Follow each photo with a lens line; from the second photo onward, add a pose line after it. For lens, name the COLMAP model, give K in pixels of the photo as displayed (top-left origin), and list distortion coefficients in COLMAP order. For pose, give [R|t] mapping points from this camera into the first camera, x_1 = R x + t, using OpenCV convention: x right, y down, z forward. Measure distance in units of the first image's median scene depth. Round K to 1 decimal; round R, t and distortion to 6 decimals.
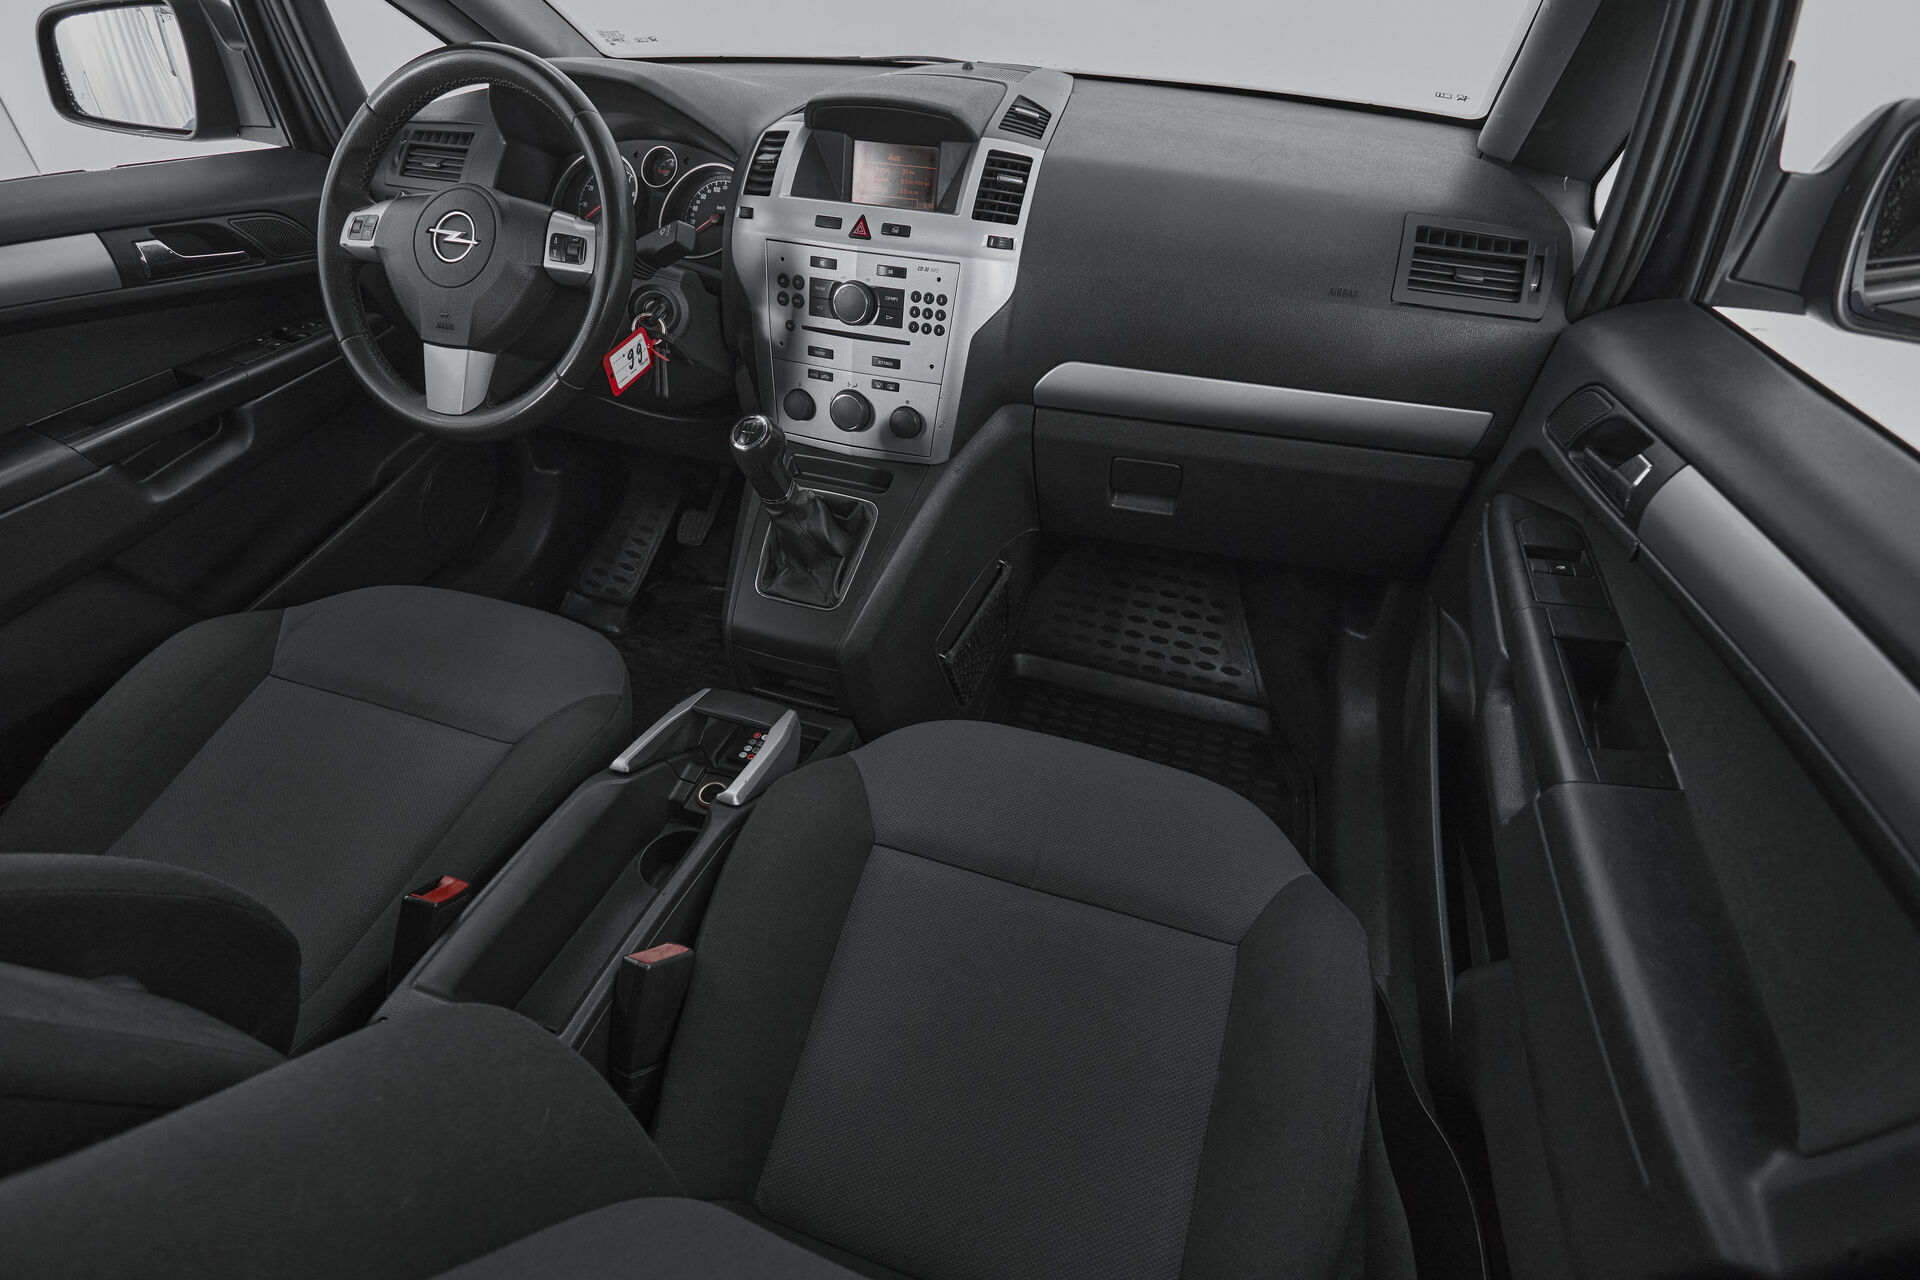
lens RADIAL K [[923.3, 0, 965.1], [0, 923.3, 639.3], [0, 0, 1]] dist [-0.004211, -0.003025]
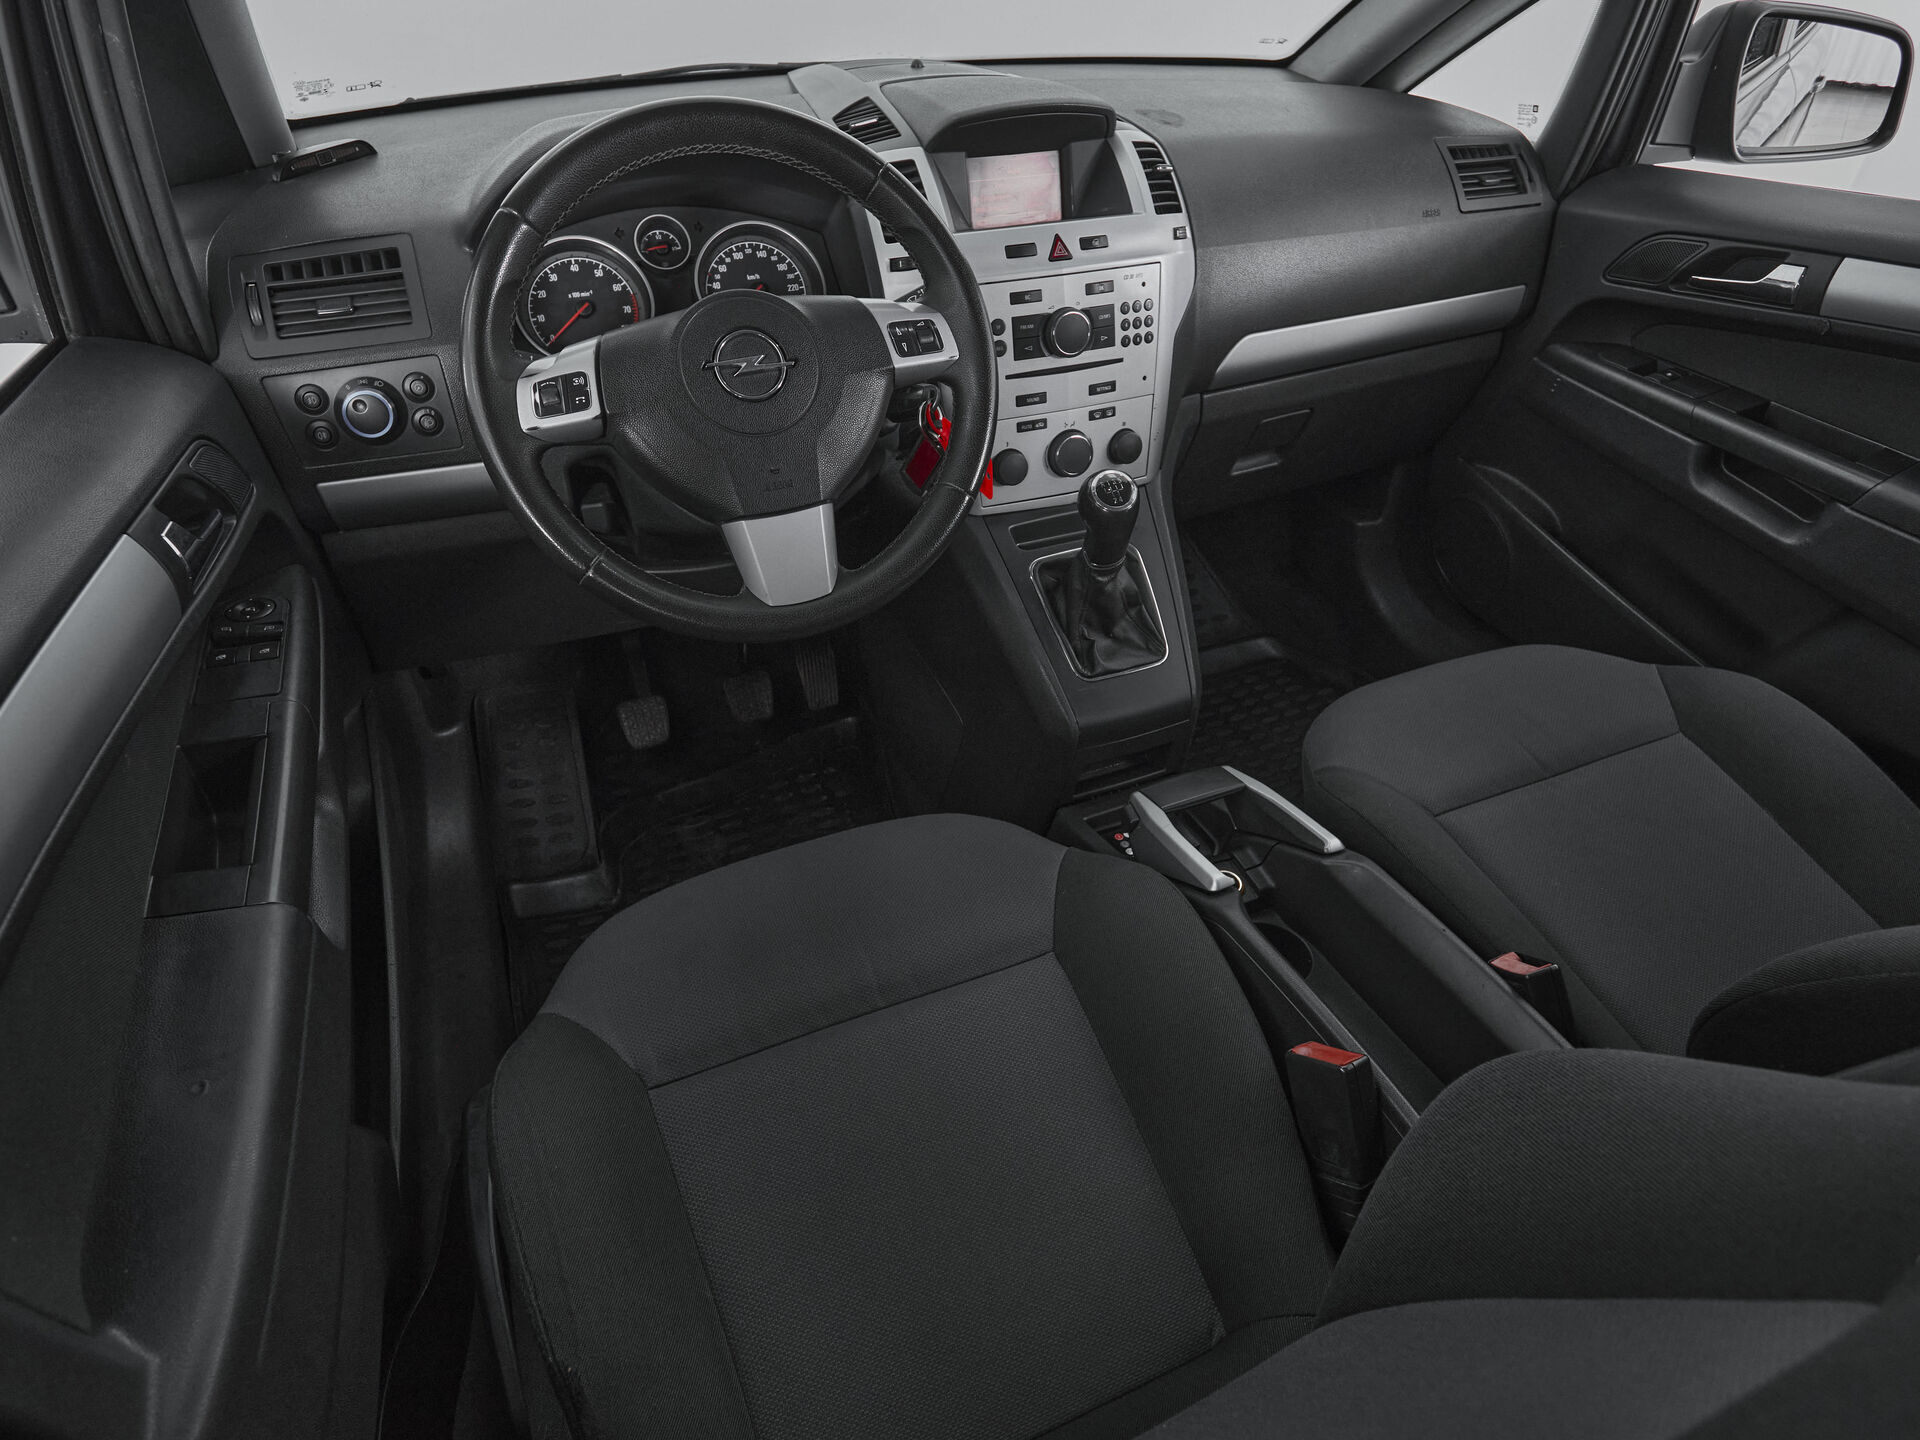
lens RADIAL K [[1105.2, 0, 943.8], [0, 1105.2, 720.8], [0, 0, 1]] dist [-0.005964, -0.000395]
pose [[0.749706, -0.419184, 0.512080, -0.905543], [0.420015, 0.899374, 0.121300, -0.205669], [-0.511399, 0.124142, 0.850329, 0.200597]]
